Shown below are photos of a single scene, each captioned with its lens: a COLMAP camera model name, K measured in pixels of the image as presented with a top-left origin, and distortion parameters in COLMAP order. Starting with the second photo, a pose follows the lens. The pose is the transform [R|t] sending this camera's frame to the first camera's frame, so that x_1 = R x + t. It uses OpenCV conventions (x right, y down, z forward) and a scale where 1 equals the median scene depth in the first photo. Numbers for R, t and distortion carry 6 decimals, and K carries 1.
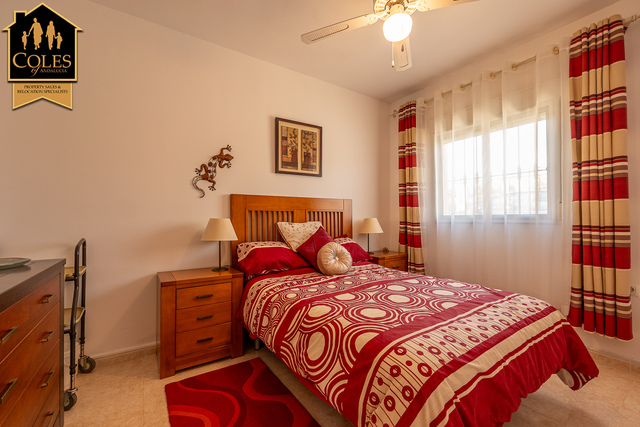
lens RADIAL K [[270.1, 0, 319.7], [0, 270.1, 211.1], [0, 0, 1]] dist [-0.002371, -0.000613]
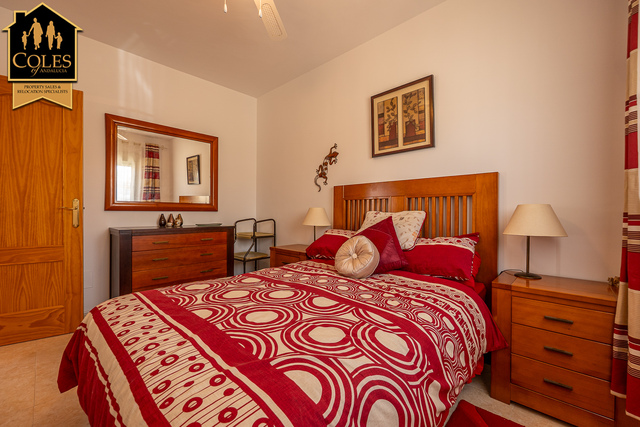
lens RADIAL K [[247.6, 0, 318.9], [0, 247.6, 213.7], [0, 0, 1]] dist [-0.019283, -0.000111]
pose [[0.237233, 0.007537, -0.971424, 0.609680], [0.014401, 0.999833, 0.011274, 0.036861], [0.971346, -0.016664, 0.237085, 0.620810]]
